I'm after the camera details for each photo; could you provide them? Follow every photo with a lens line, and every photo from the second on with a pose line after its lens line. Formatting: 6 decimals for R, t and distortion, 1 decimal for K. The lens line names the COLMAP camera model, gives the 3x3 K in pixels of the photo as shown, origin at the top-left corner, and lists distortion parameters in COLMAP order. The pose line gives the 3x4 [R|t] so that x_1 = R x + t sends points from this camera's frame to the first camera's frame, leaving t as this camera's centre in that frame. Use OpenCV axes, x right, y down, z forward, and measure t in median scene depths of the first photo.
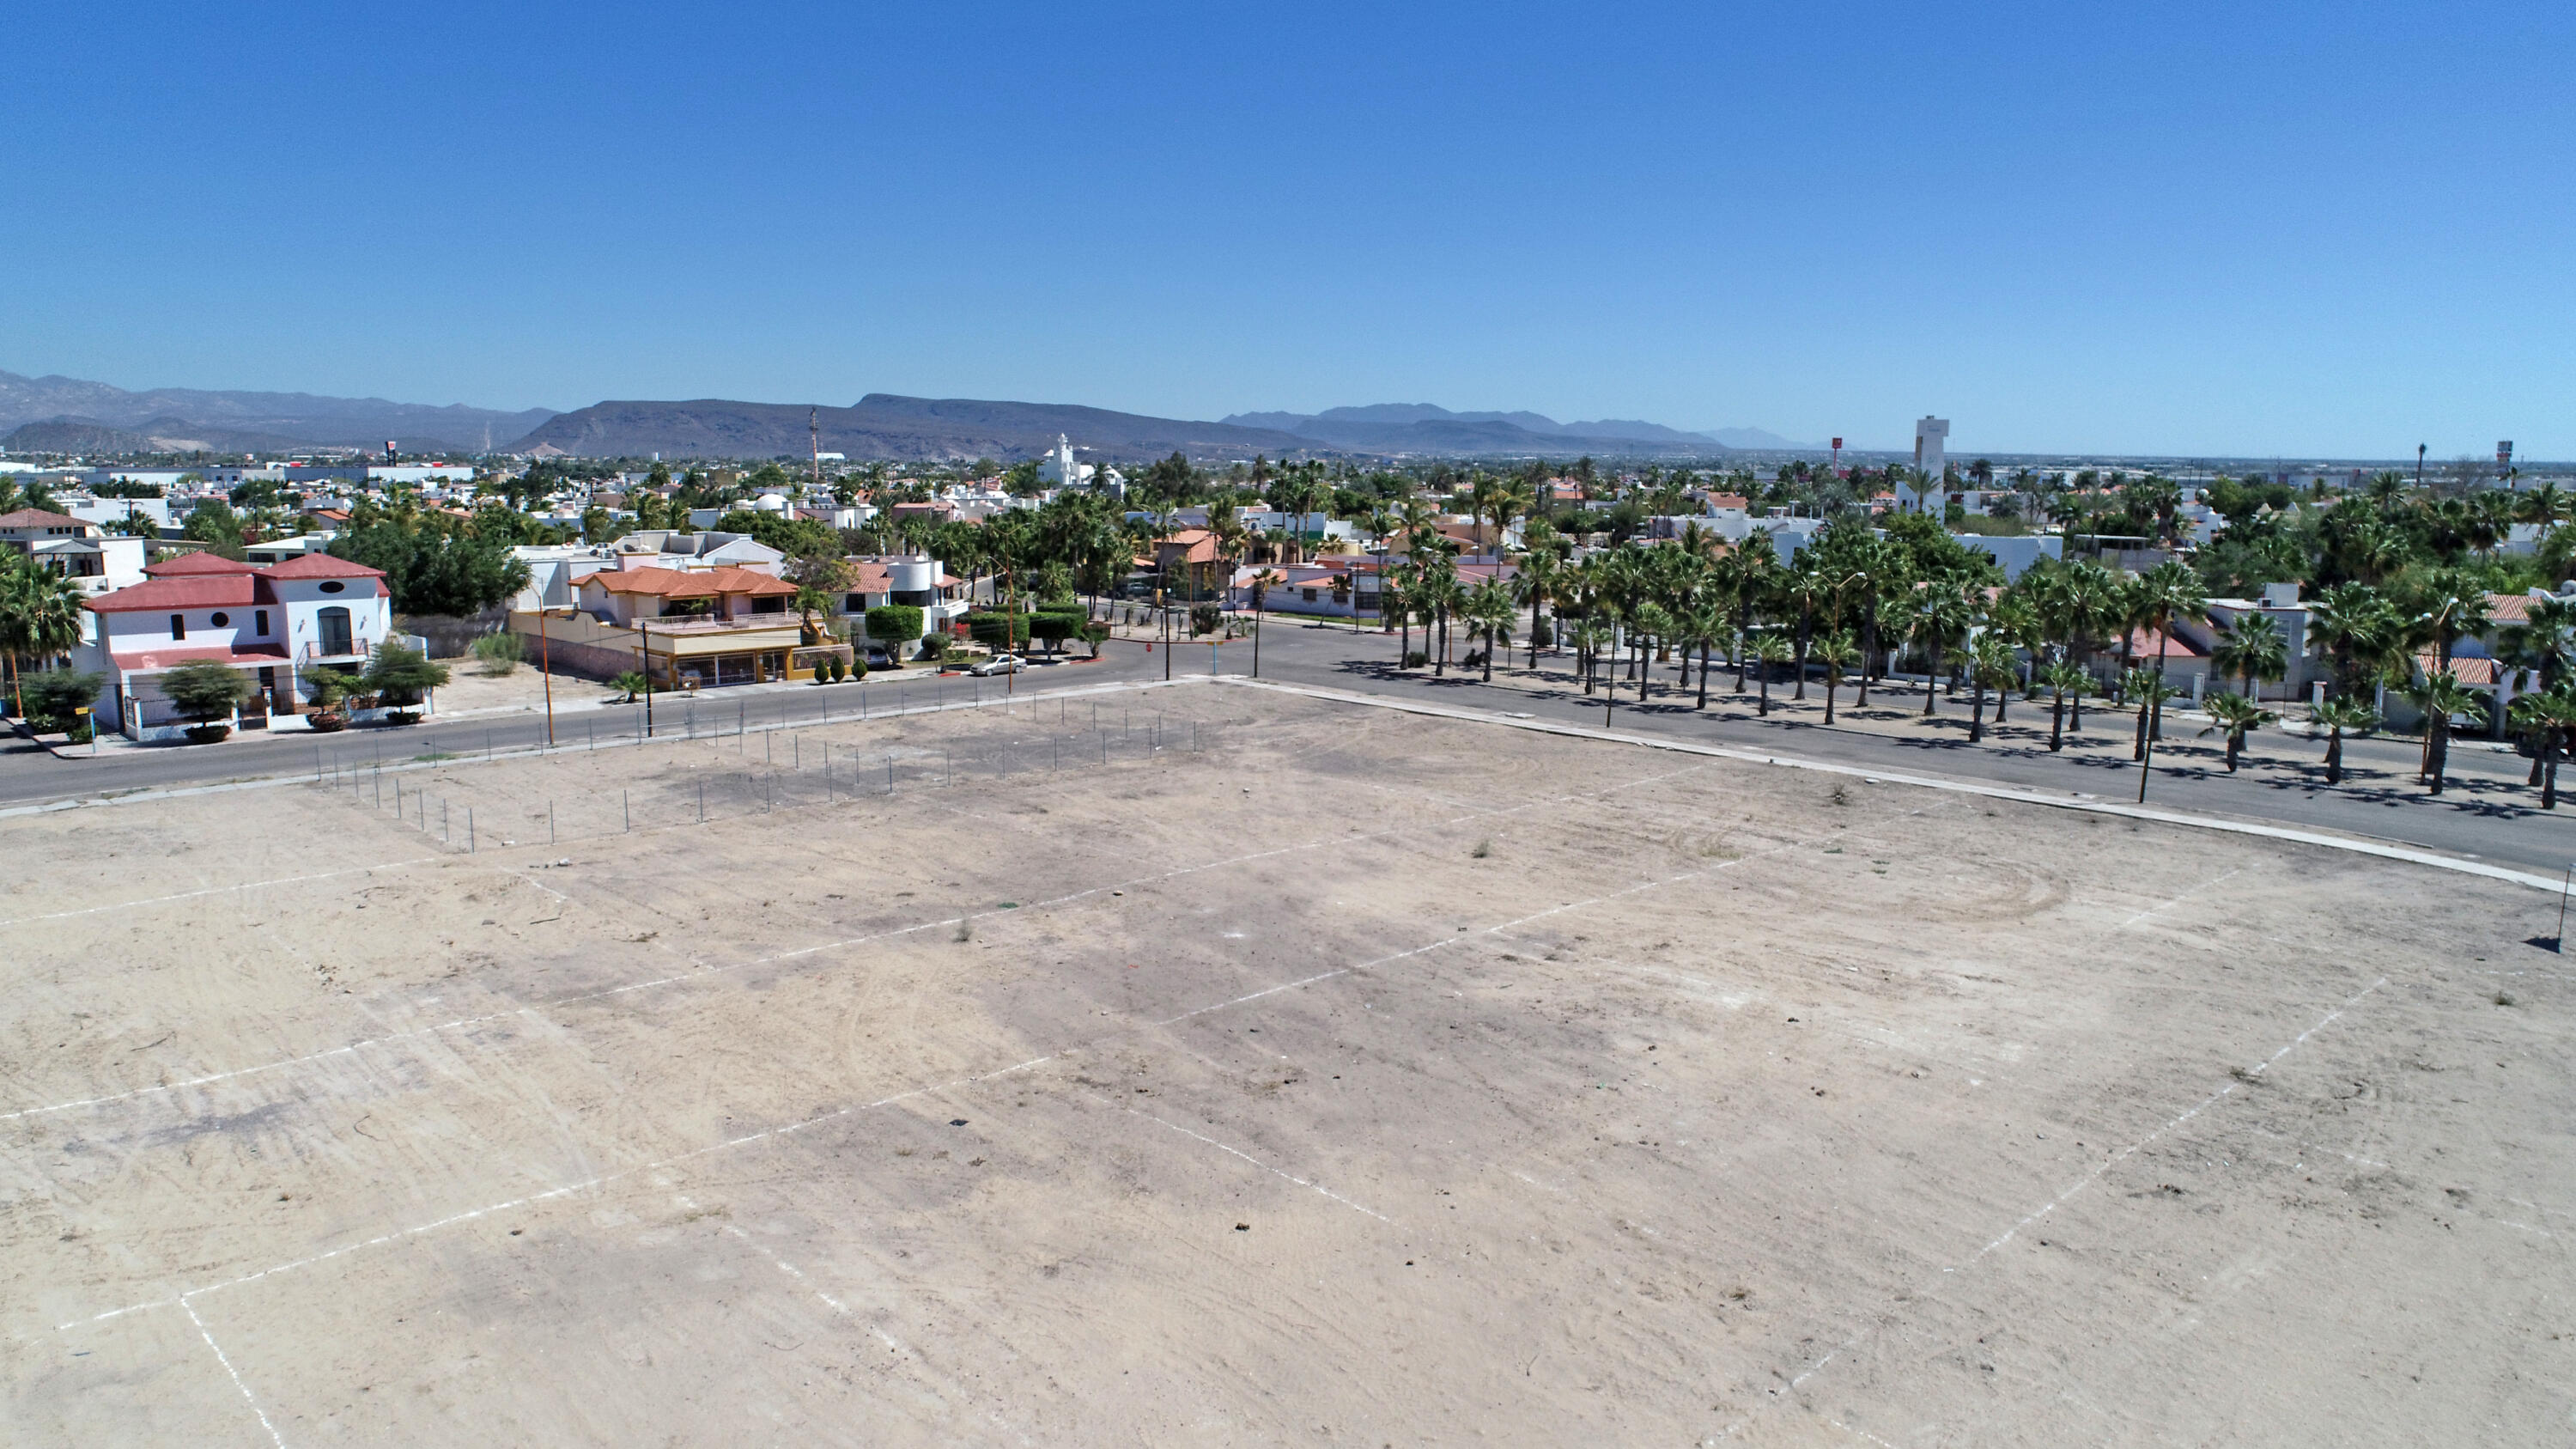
lens RADIAL K [[1734.7, 0, 1310.0], [0, 1734.7, 659.4], [0, 0, 1]] dist [0.001965, -0.001555]
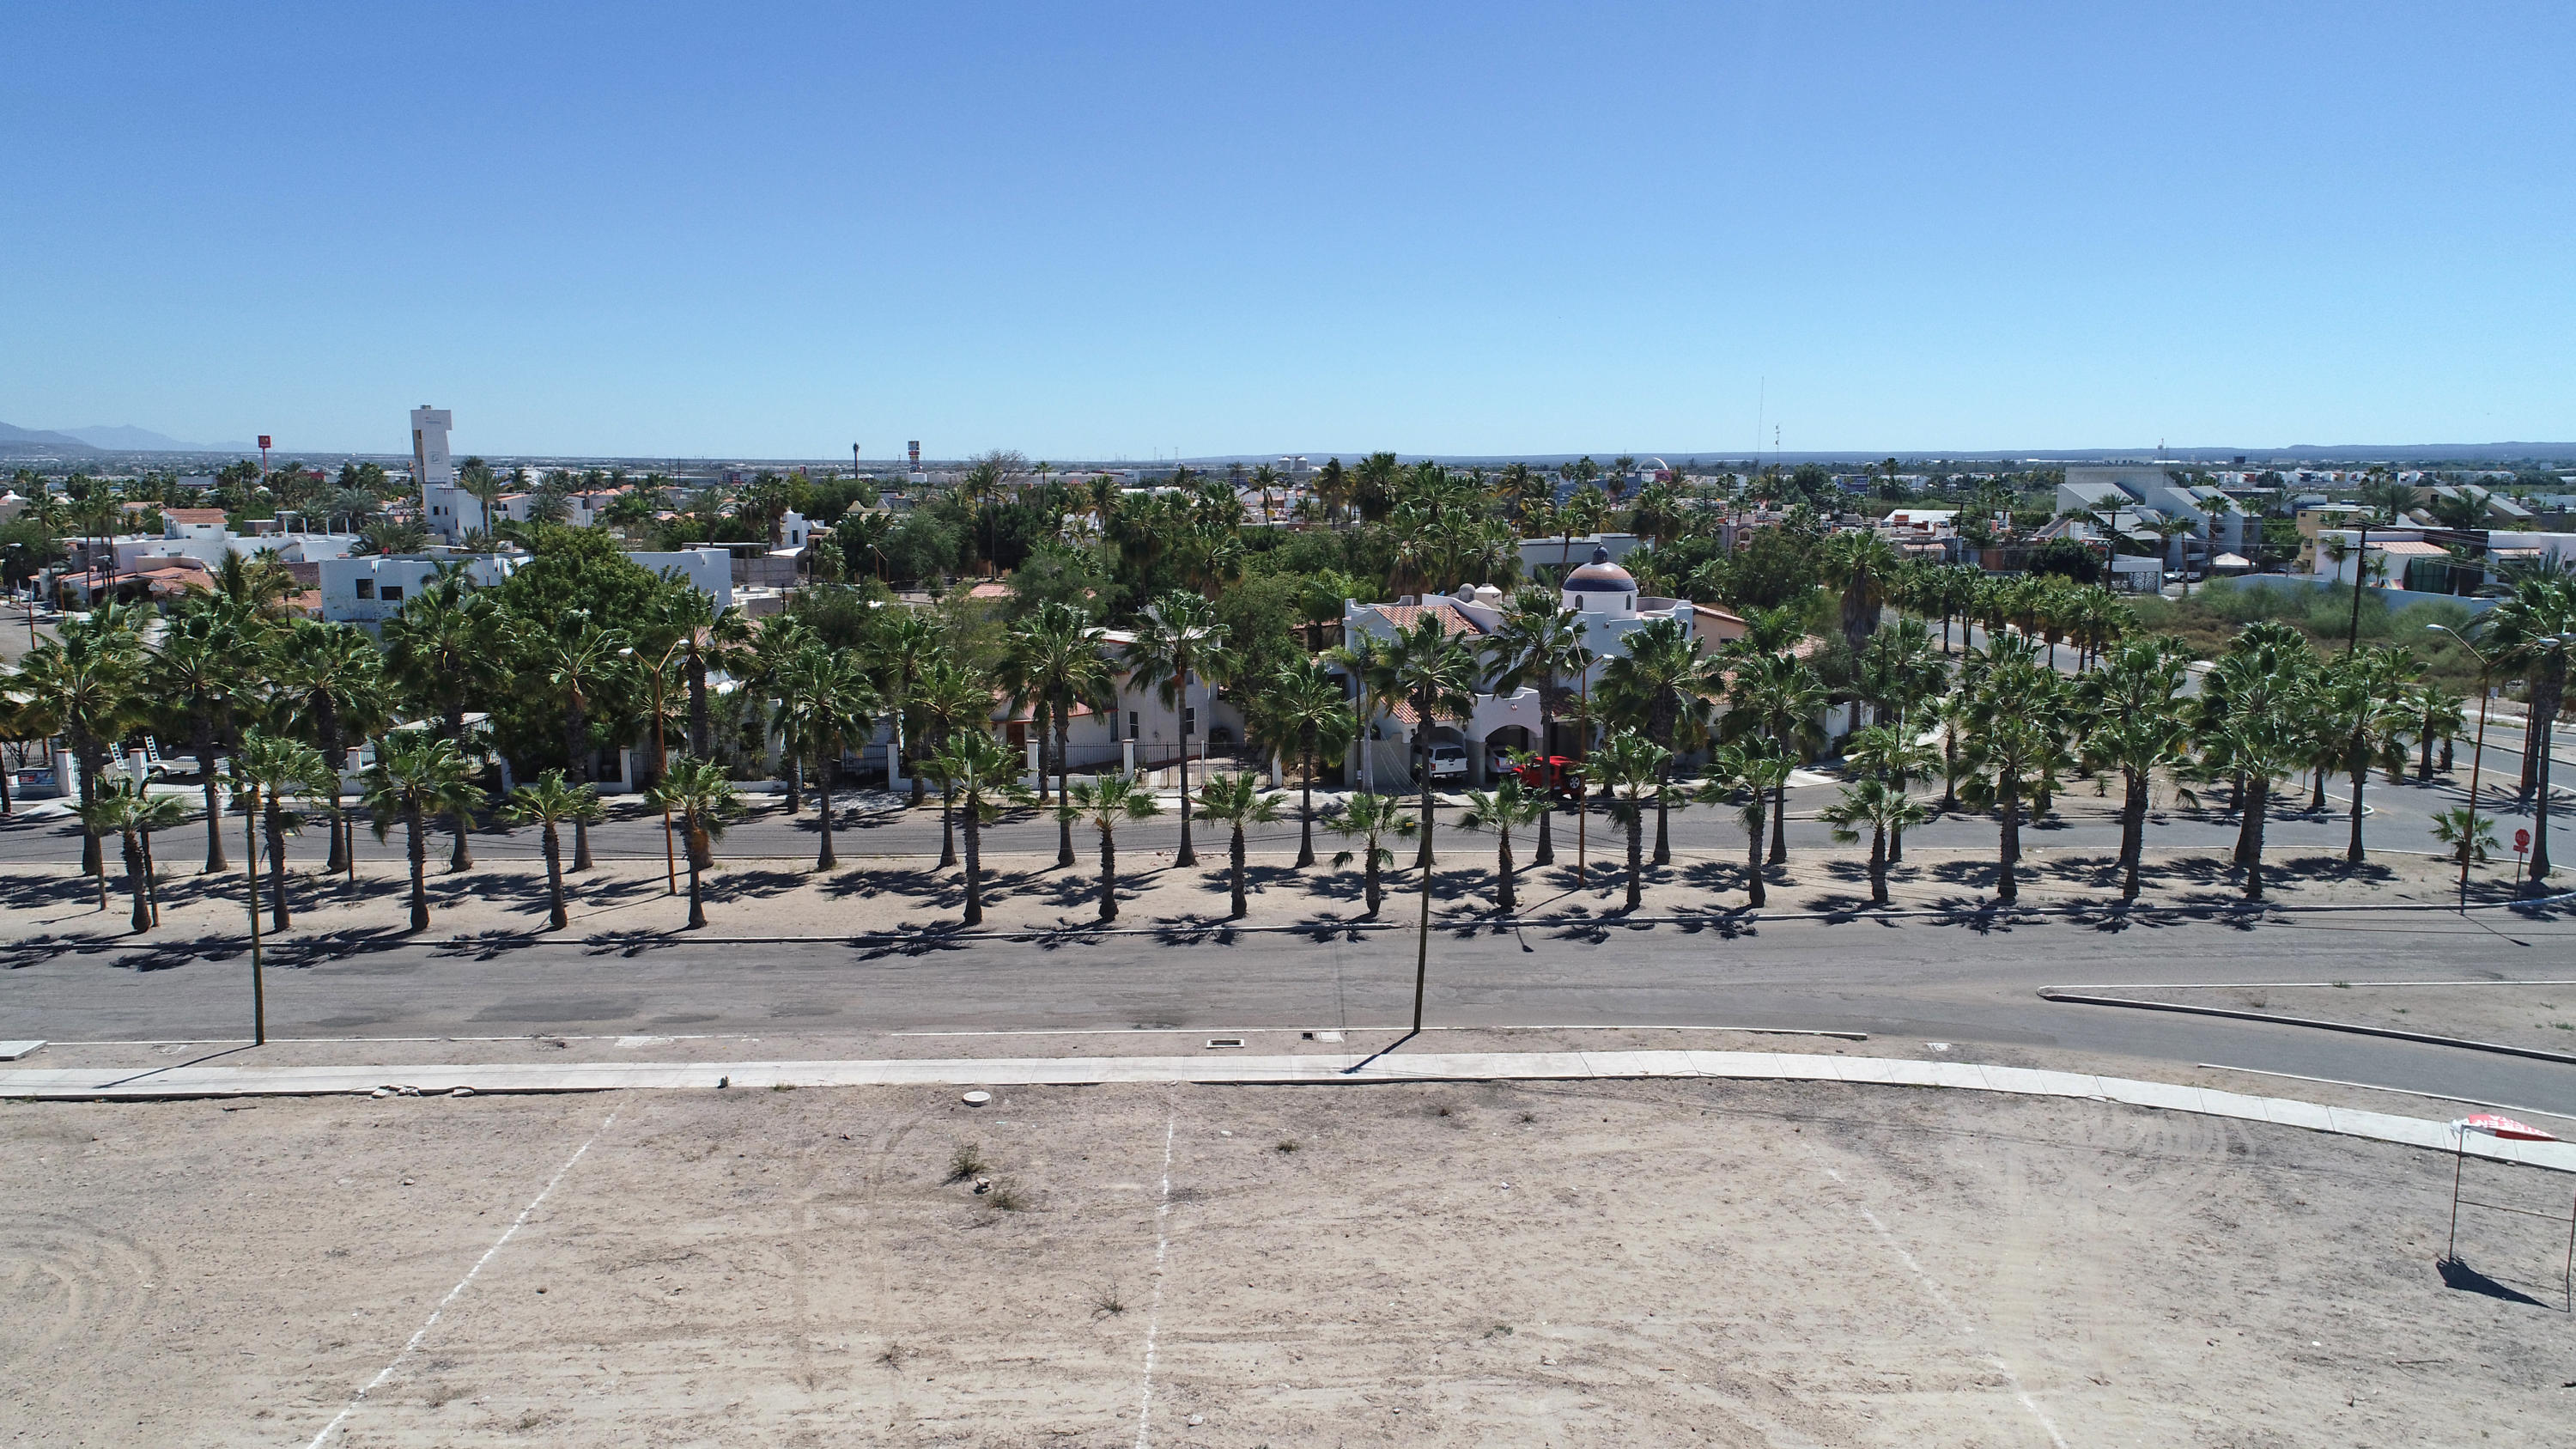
lens RADIAL K [[1734.7, 0, 1283.7], [0, 1734.7, 710.4], [0, 0, 1]] dist [0.001965, -0.001555]
pose [[0.676442, -0.110603, 0.728144, 0.066067], [0.089912, 0.993666, 0.067408, -0.094913], [-0.730987, 0.019871, 0.682102, 0.929779]]
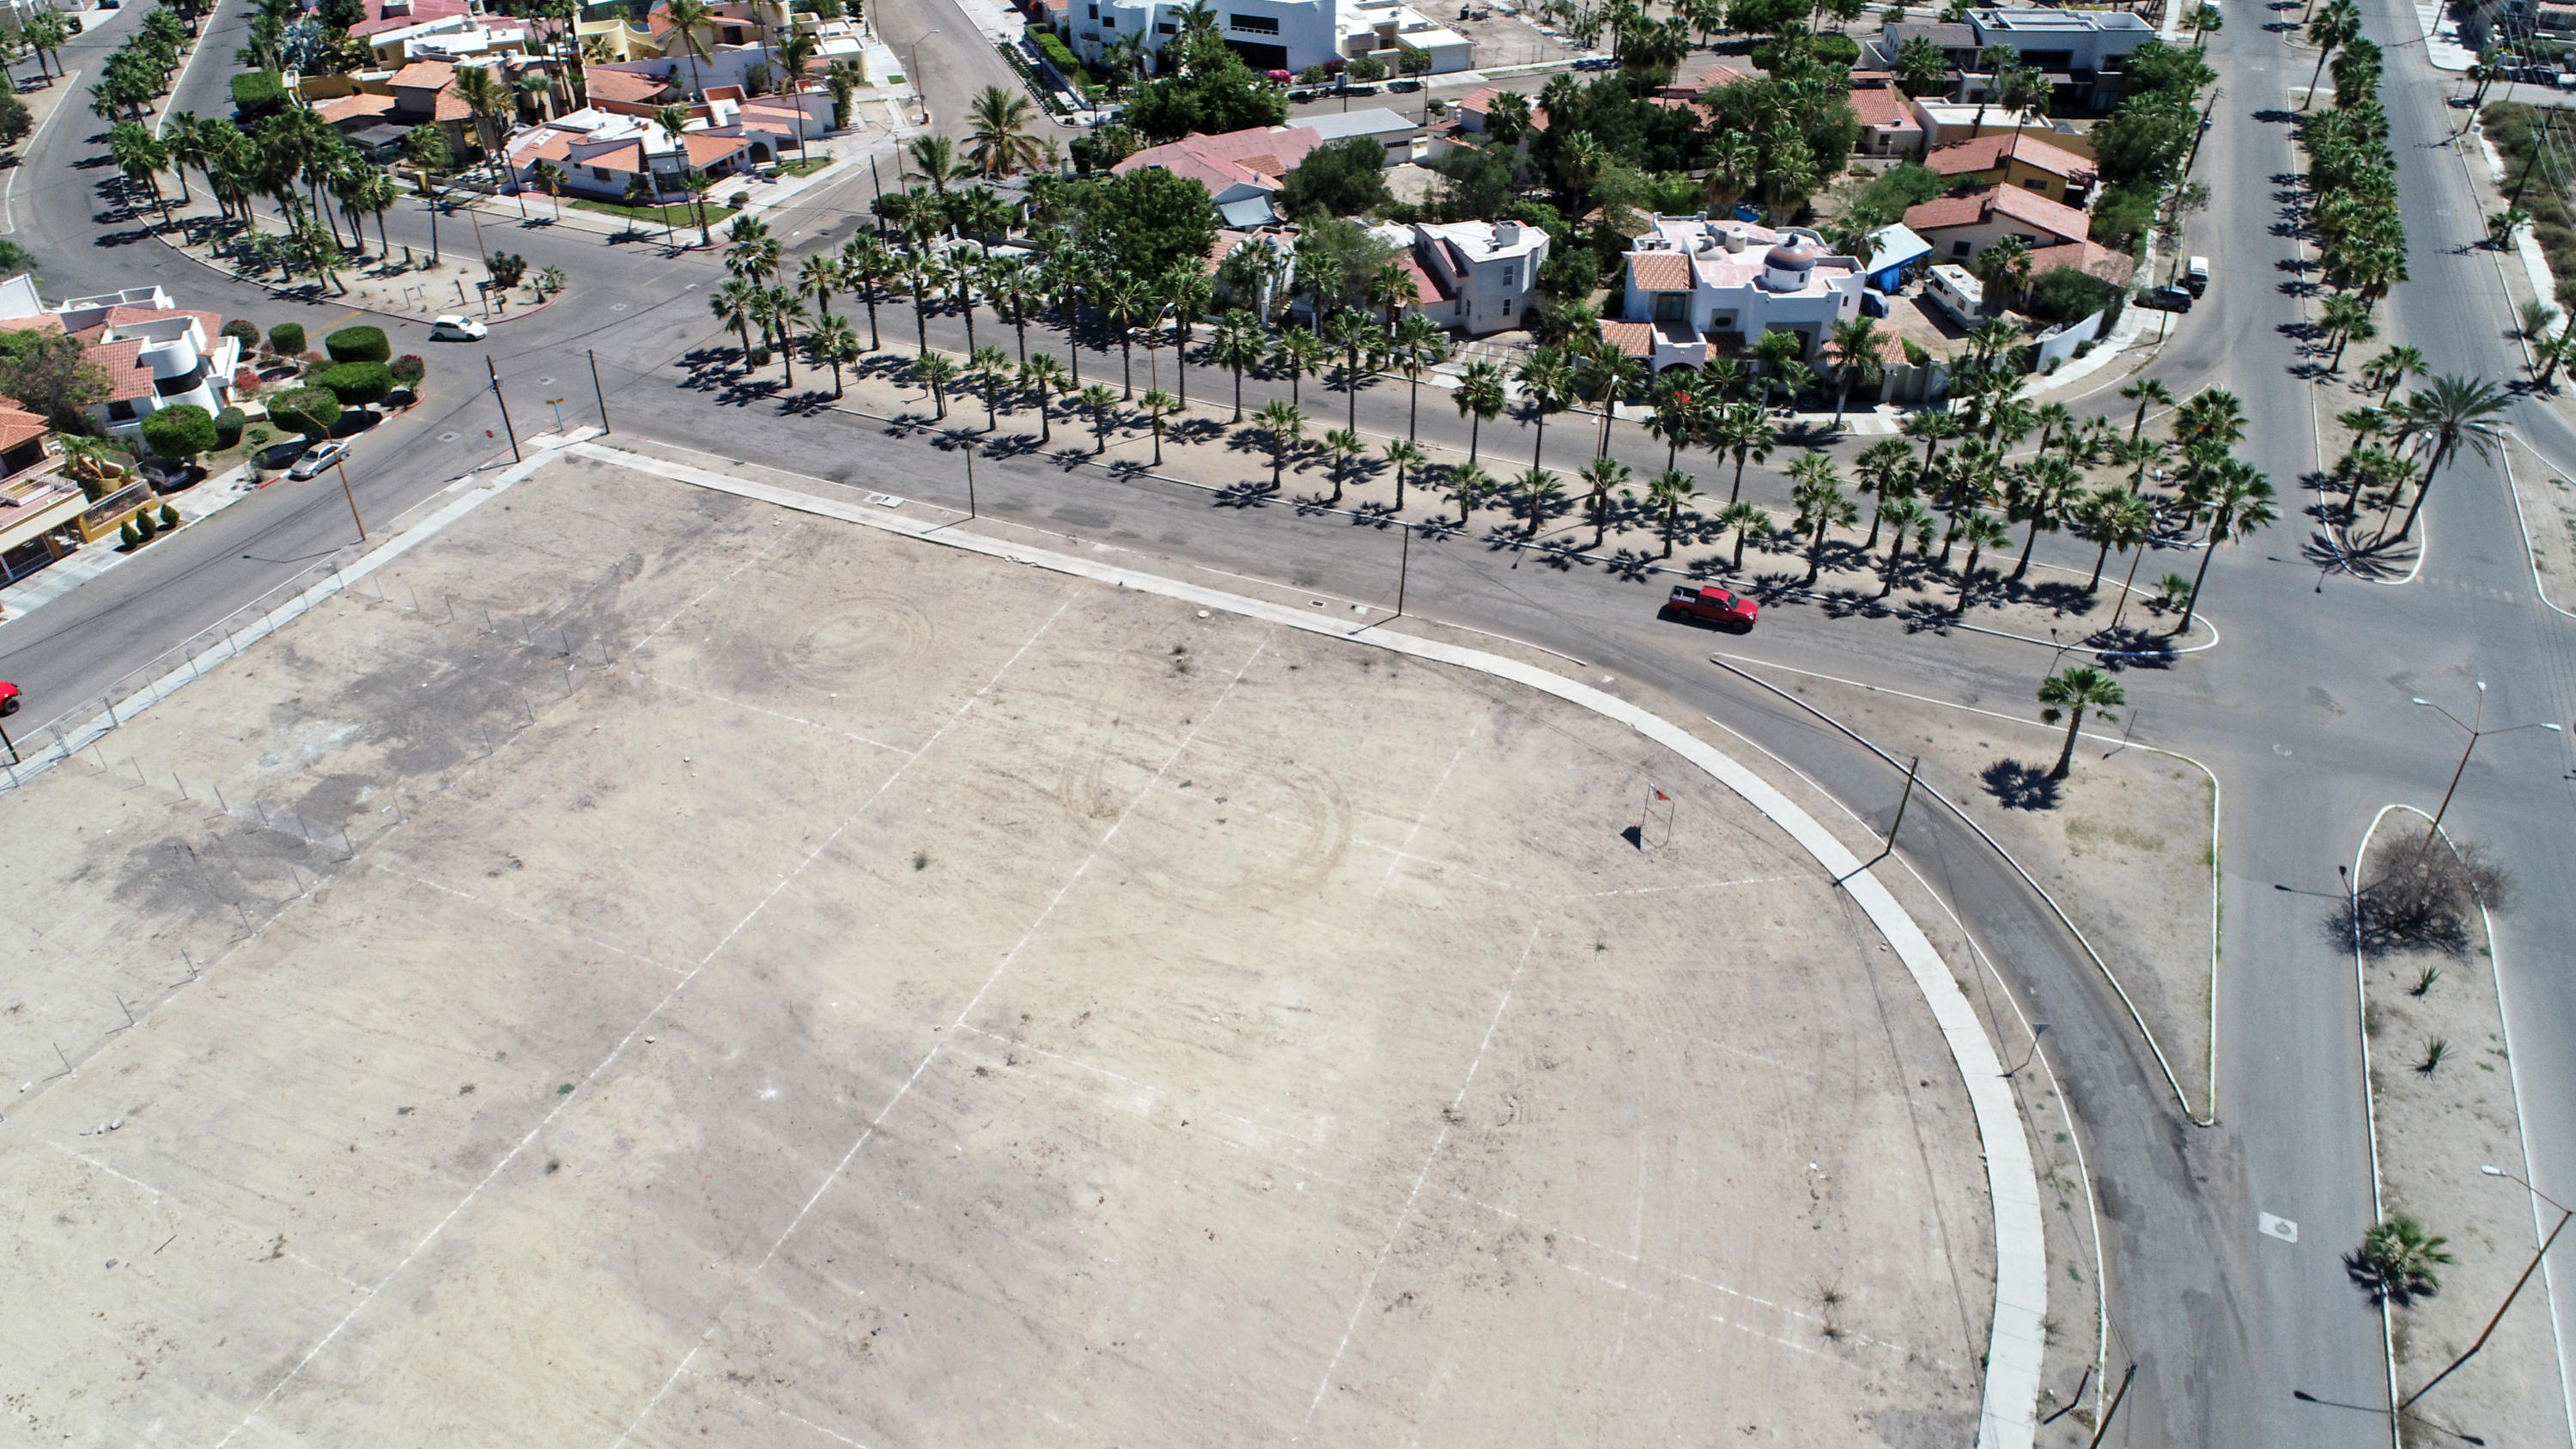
lens RADIAL K [[1734.7, 0, 1300.7], [0, 1734.7, 678.5], [0, 0, 1]] dist [0.001965, -0.001555]
pose [[0.924066, -0.222078, 0.311101, -0.010734], [0.046792, 0.873505, 0.484562, -0.746420], [-0.379358, -0.433210, 0.817567, -0.091302]]
